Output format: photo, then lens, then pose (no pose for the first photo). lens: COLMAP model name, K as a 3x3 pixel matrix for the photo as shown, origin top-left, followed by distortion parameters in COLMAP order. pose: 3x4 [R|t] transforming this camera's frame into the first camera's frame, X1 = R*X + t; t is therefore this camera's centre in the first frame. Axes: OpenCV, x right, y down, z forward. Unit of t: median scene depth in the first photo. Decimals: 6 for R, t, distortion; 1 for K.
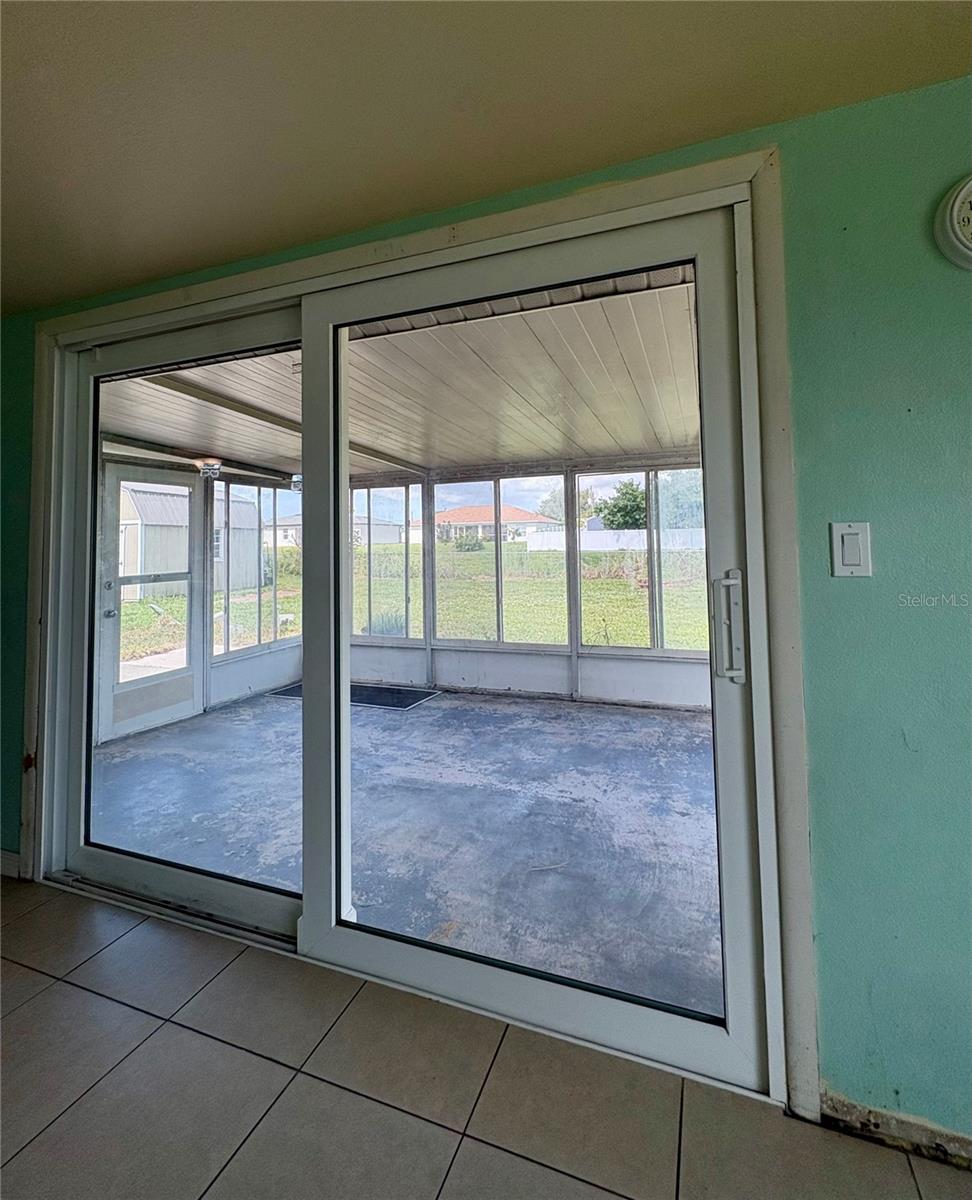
lens RADIAL K [[571.4, 0, 485.1], [0, 571.4, 511.0], [0, 0, 1]] dist [-0.000091, 0.000320]
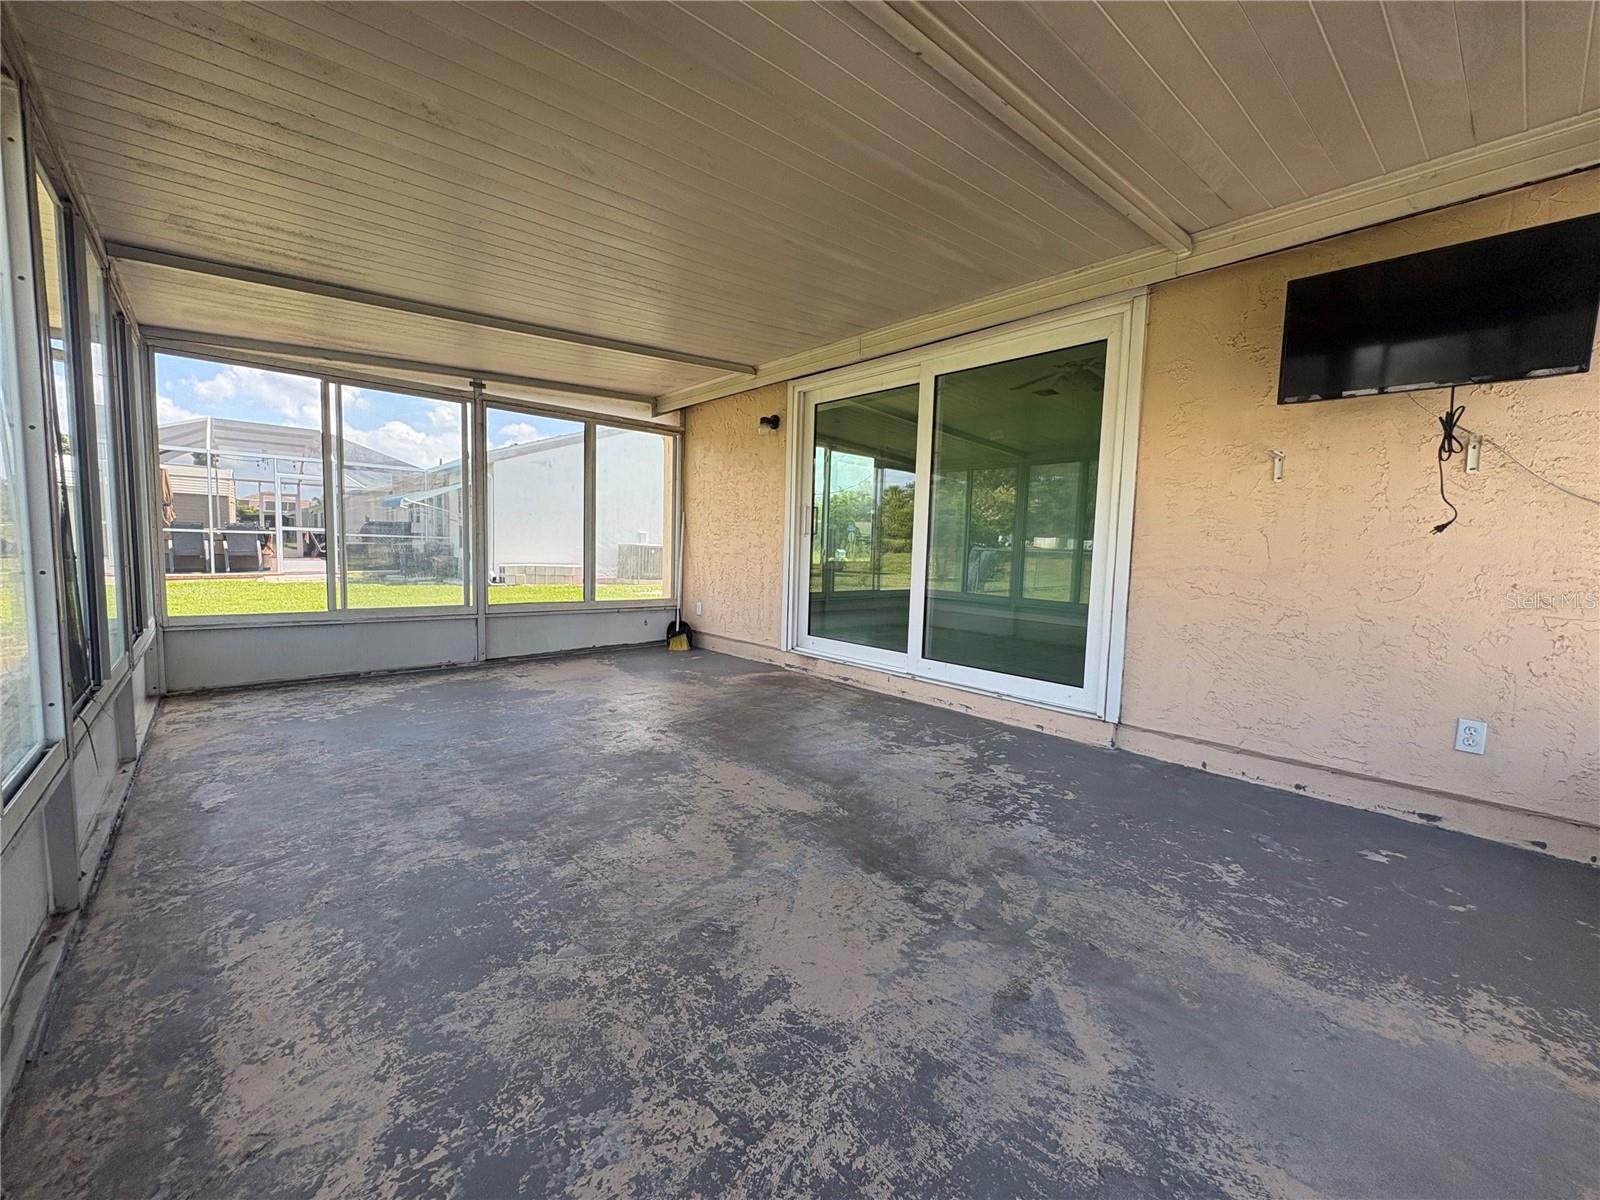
lens RADIAL K [[639.2, 0, 800.0], [0, 639.2, 600.0], [0, 0, 1]] dist [0.000037, 0.000186]
pose [[-0.891968, -0.045644, 0.449789, -0.363598], [-0.037346, 0.998929, 0.027309, 0.165420], [-0.450554, 0.007561, -0.892717, 1.279509]]
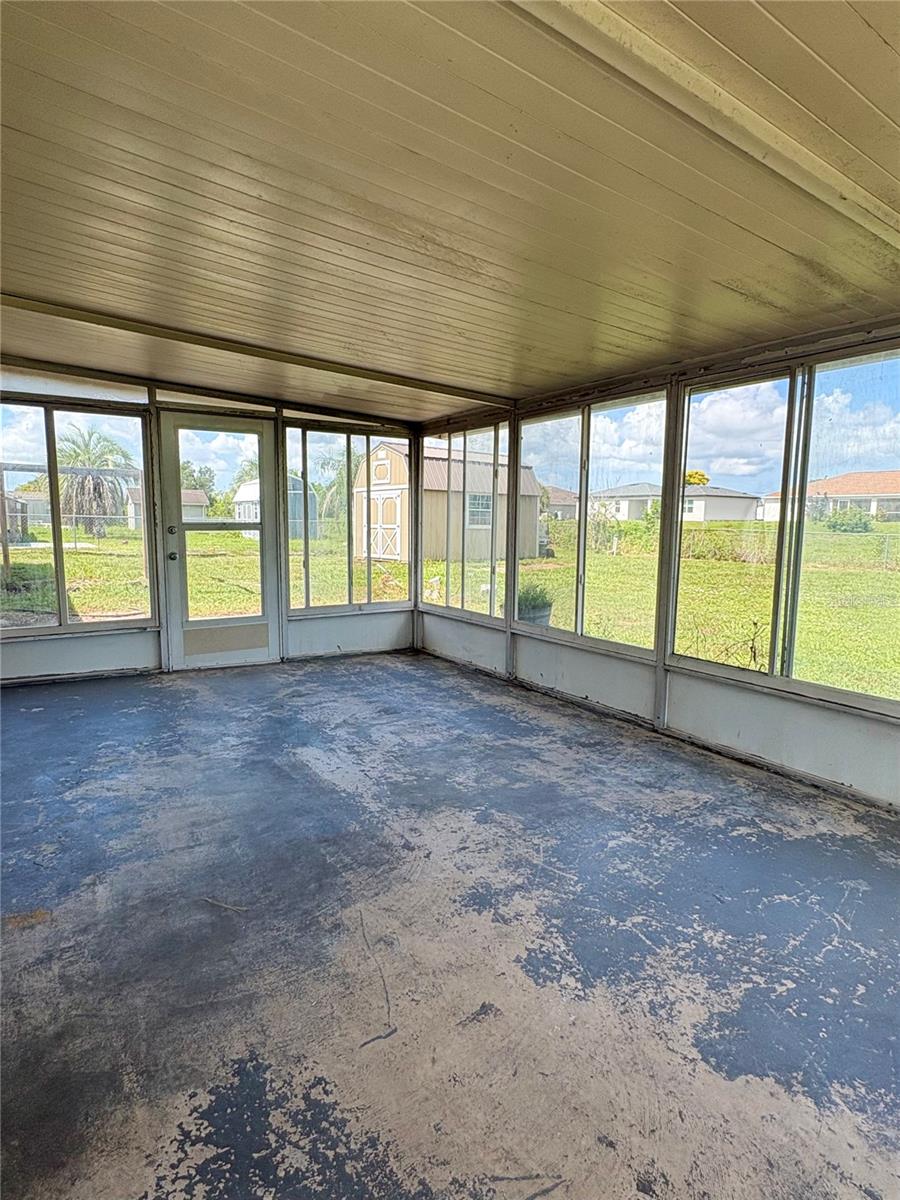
lens RADIAL K [[638.3, 0, 450.0], [0, 638.3, 600.0], [0, 0, 1]] dist [-0.000853, -0.000975]
pose [[0.816656, 0.100400, -0.568324, 0.426154], [0.004705, 0.983561, 0.180517, 0.043159], [0.577105, -0.150094, 0.802758, 0.301504]]
